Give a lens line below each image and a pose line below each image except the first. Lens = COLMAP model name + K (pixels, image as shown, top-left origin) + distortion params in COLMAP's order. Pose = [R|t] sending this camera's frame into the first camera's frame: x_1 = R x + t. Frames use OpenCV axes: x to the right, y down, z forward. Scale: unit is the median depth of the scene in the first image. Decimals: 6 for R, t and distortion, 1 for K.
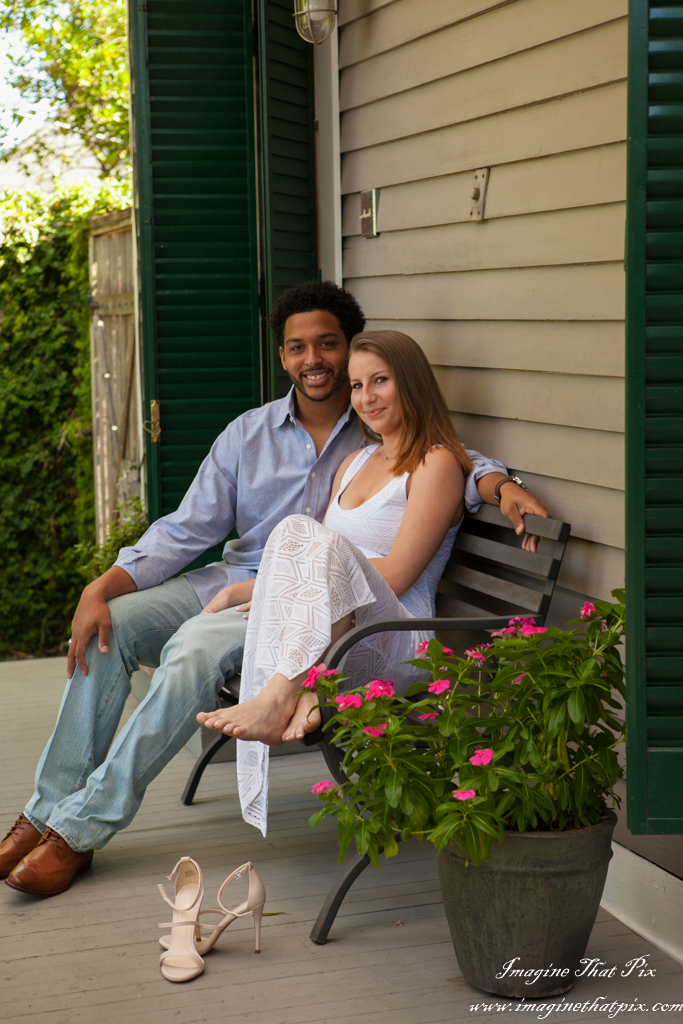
lens RADIAL K [[1957.1, 0, 341.5], [0, 1957.1, 512.0], [0, 0, 1]] dist [0.200956, -0.030416]
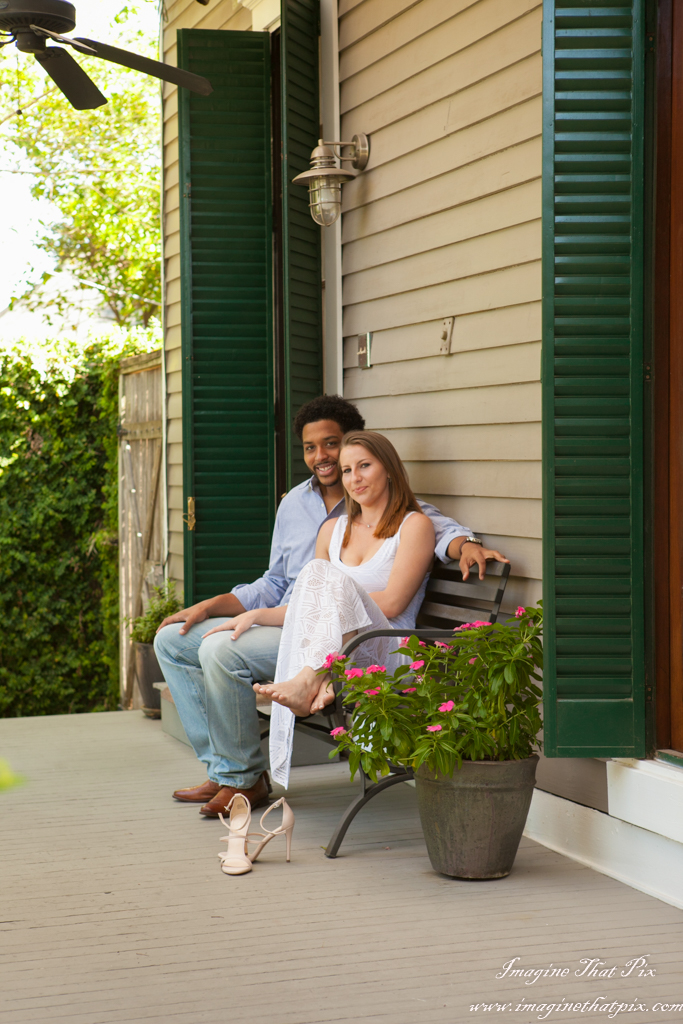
lens RADIAL K [[1957.1, 0, 341.5], [0, 1957.1, 512.0], [0, 0, 1]] dist [0.200956, -0.030416]
pose [[0.999864, 0.008333, 0.014235, -0.010640], [-0.007207, 0.996977, -0.077361, 0.032594], [-0.014837, 0.077248, 0.996902, -0.170973]]
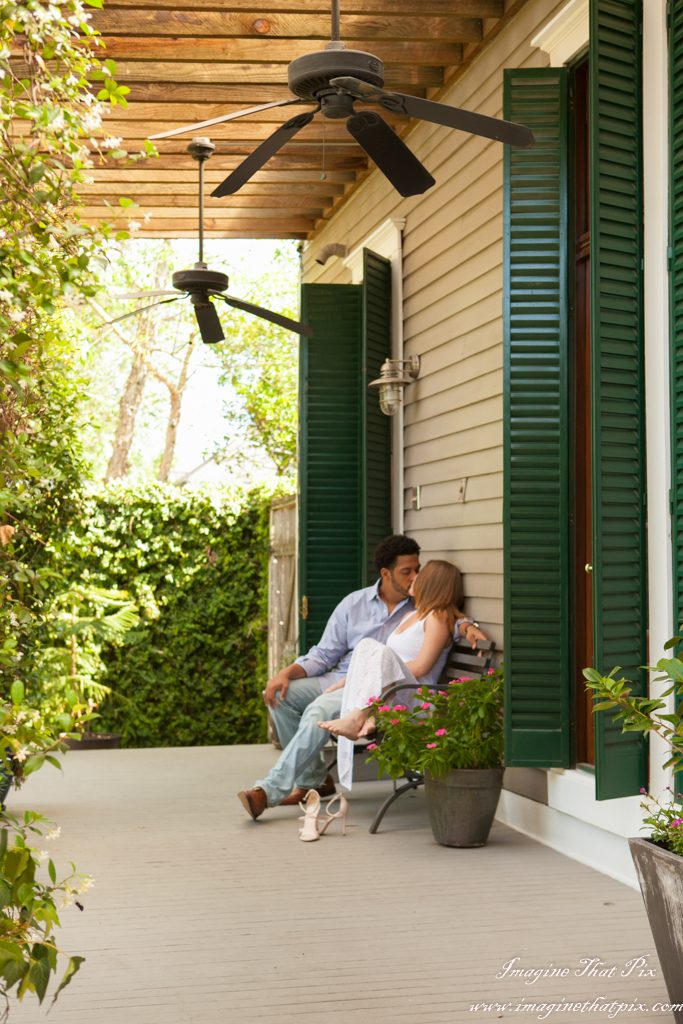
lens RADIAL K [[1522.4, 0, 341.5], [0, 1522.4, 512.0], [0, 0, 1]] dist [0.039037, 0.028245]
pose [[0.997116, 0.015143, -0.074369, 0.029348], [-0.025487, 0.989798, -0.140181, 0.042593], [0.071487, 0.141672, 0.987329, -0.280006]]
